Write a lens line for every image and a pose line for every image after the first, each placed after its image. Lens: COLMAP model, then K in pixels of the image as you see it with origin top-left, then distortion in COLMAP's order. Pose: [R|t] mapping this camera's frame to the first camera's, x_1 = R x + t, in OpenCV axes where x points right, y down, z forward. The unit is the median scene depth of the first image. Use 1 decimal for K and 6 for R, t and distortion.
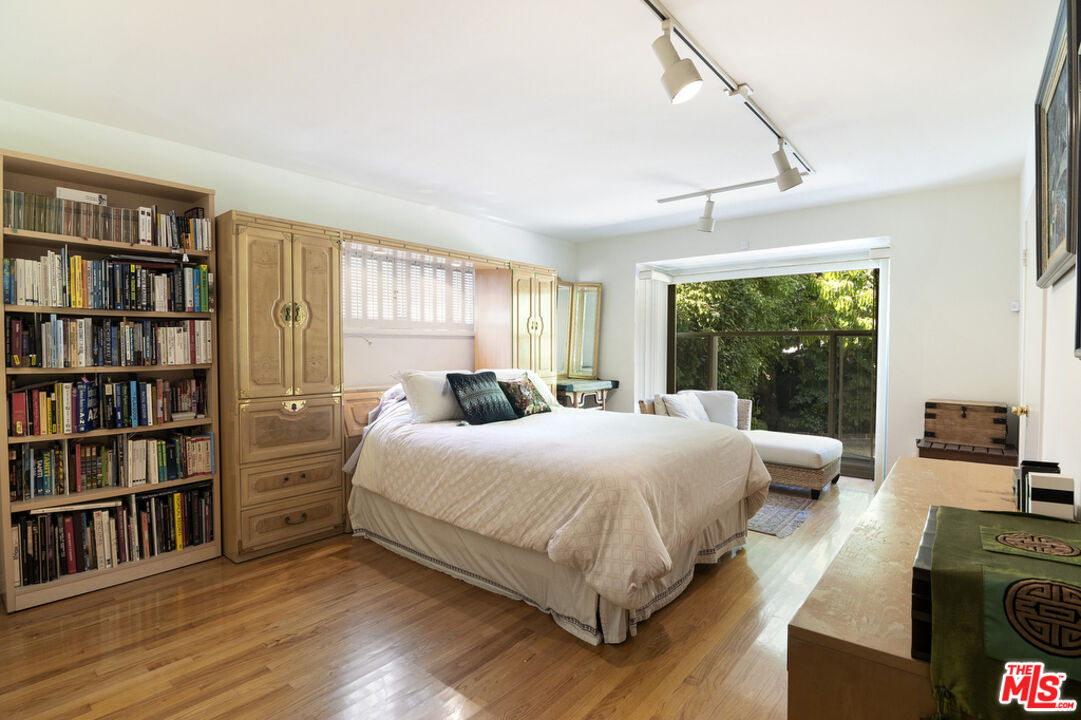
lens RADIAL K [[528.8, 0, 536.4], [0, 528.8, 358.9], [0, 0, 1]] dist [-0.004708, -0.021528]
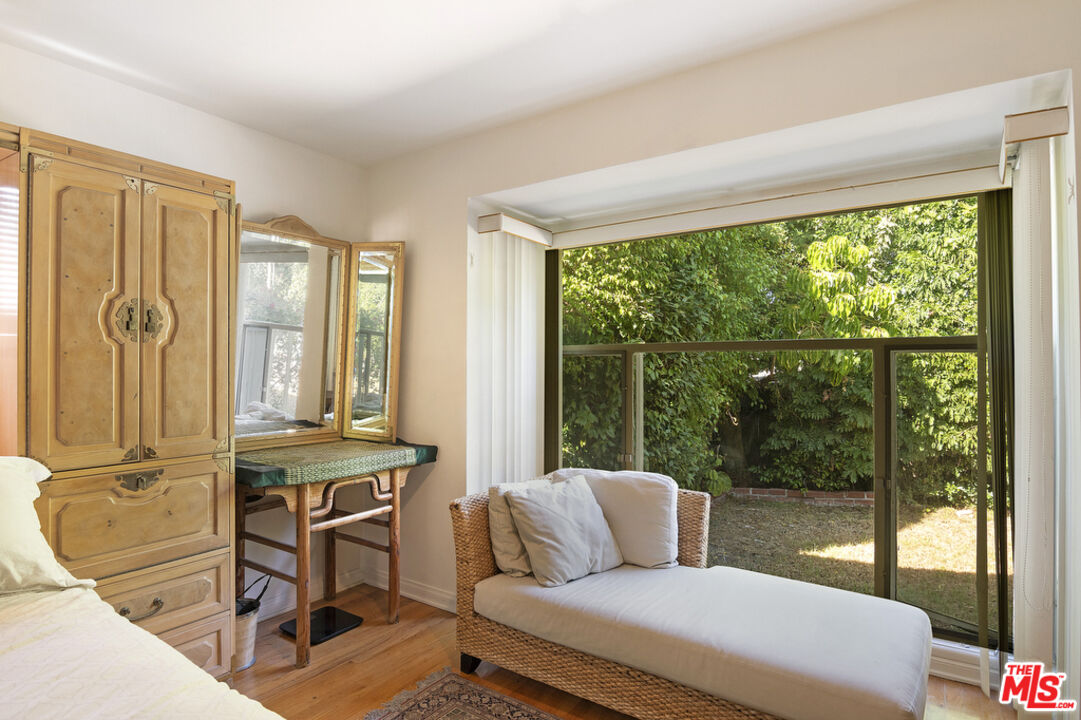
lens RADIAL K [[528.8, 0, 536.4], [0, 528.8, 358.9], [0, 0, 1]] dist [-0.004708, -0.021528]
pose [[0.997099, -0.000938, 0.076116, 0.172880], [0.004144, 0.999110, -0.041976, -0.013523], [-0.076008, 0.042169, 0.996215, 0.429675]]
